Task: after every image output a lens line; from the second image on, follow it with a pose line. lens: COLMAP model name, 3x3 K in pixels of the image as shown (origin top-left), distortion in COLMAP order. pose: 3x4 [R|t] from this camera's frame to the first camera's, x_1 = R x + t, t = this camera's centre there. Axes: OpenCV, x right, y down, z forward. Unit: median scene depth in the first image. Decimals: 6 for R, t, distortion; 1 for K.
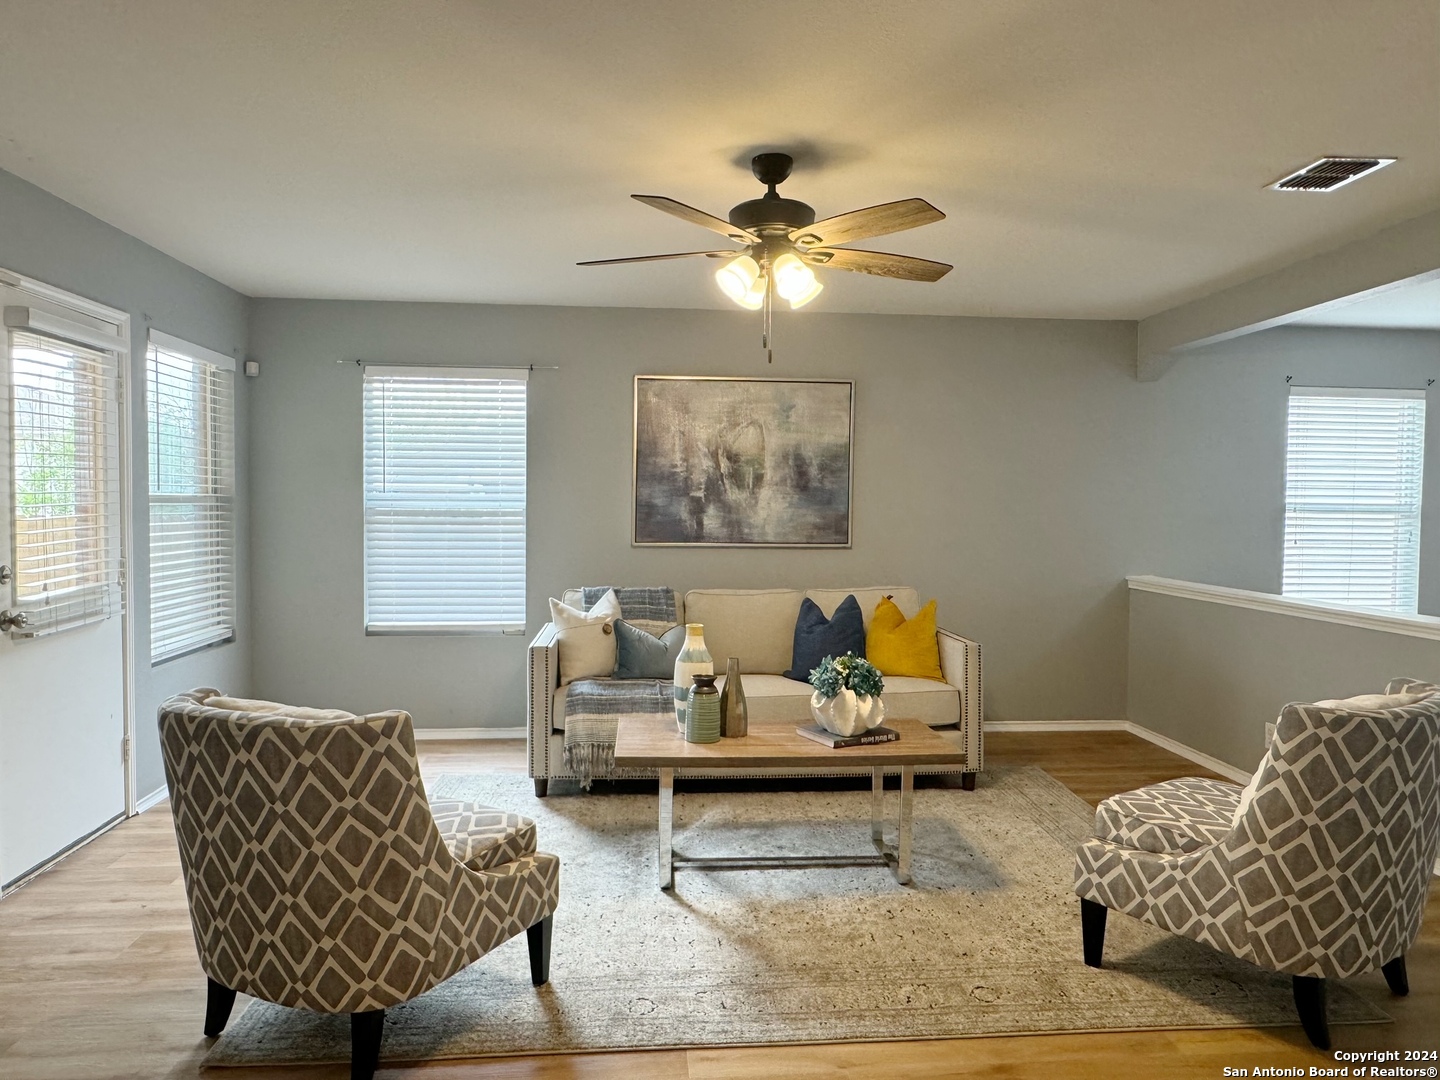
lens RADIAL K [[942.0, 0, 718.6], [0, 942.0, 539.1], [0, 0, 1]] dist [0.002004, -0.002334]
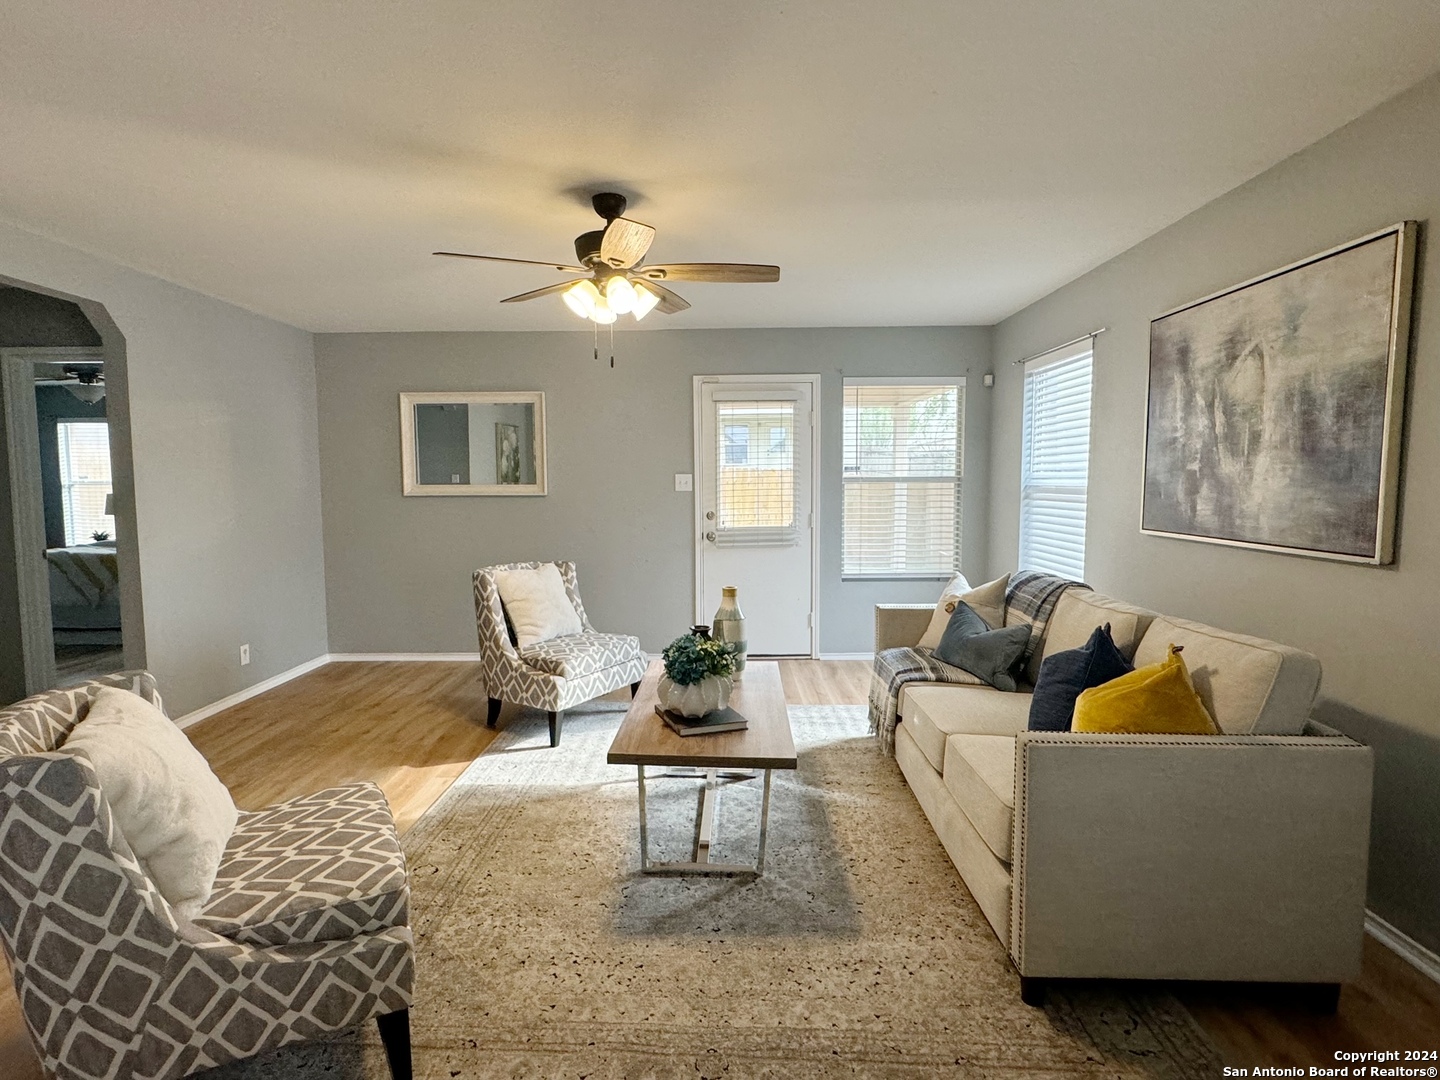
lens RADIAL K [[742.7, 0, 719.4], [0, 742.7, 540.6], [0, 0, 1]] dist [-0.001896, -0.000051]
pose [[-0.097435, 0.075404, -0.992381, 0.569267], [-0.030849, 0.996418, 0.078740, -0.025194], [0.994764, 0.038286, -0.094759, 0.696377]]
